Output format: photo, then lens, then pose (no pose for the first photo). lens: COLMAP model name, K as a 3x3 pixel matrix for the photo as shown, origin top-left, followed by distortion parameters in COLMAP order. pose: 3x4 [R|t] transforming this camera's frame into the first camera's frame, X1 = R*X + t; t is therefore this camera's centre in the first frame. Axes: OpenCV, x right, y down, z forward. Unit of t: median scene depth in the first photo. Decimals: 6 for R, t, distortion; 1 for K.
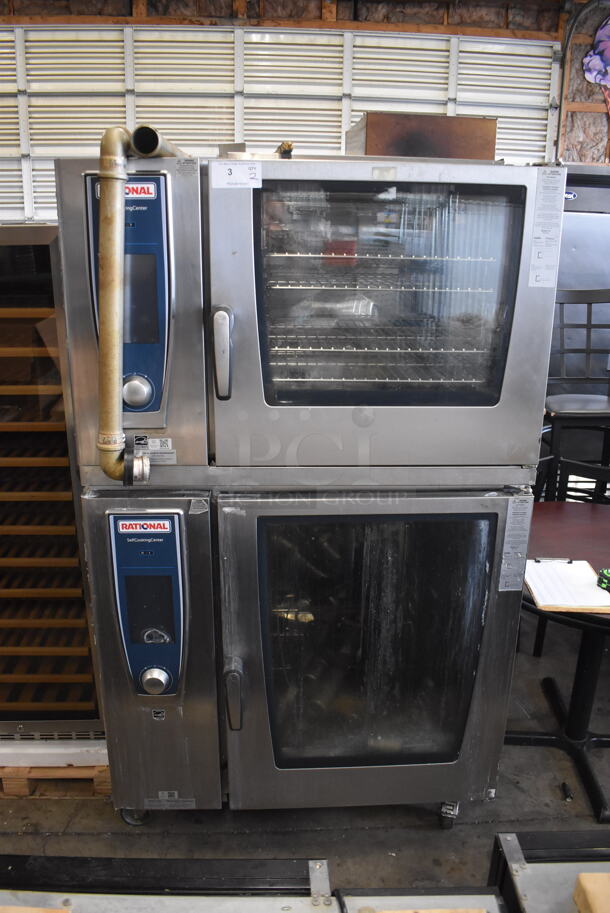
lens RADIAL K [[720.6, 0, 312.5], [0, 720.6, 459.6], [0, 0, 1]] dist [-0.095336, 0.003724]
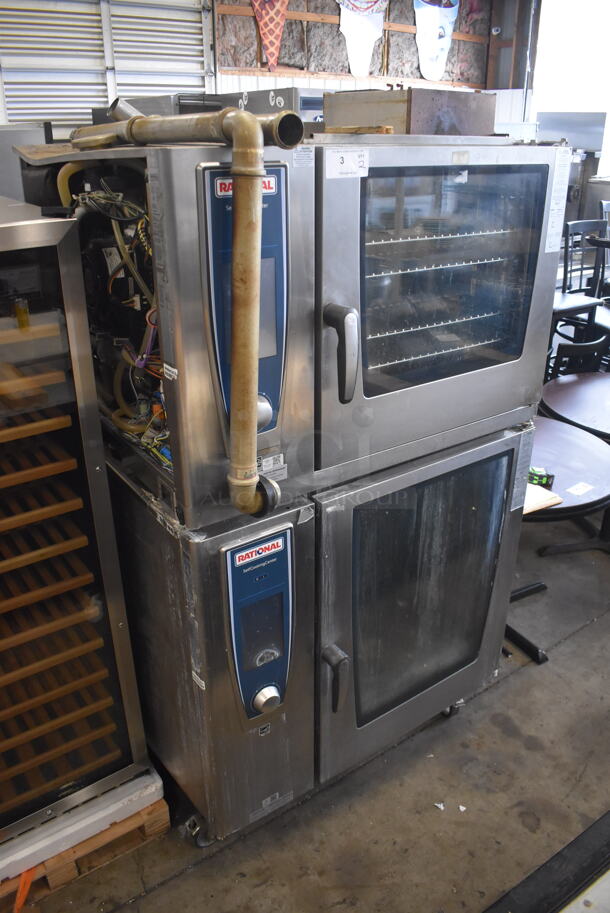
lens RADIAL K [[720.6, 0, 306.8], [0, 720.6, 460.8], [0, 0, 1]] dist [-0.095336, 0.003724]
pose [[0.838028, -0.240777, 0.489627, -0.464839], [0.168989, 0.967778, 0.186677, -0.139247], [-0.518798, -0.073699, 0.851714, 0.143436]]
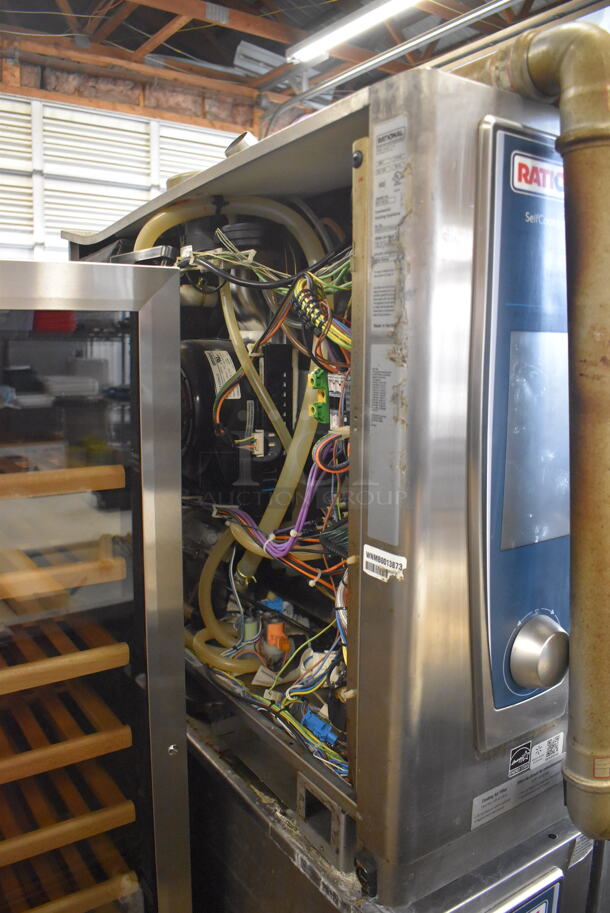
lens RADIAL K [[720.6, 0, 289.5], [0, 720.6, 452.5], [0, 0, 1]] dist [-0.095336, 0.003724]
pose [[0.855297, -0.081295, 0.511721, -0.414741], [0.155189, 0.982469, -0.103304, -0.137392], [-0.494352, 0.167769, 0.852918, 0.501361]]
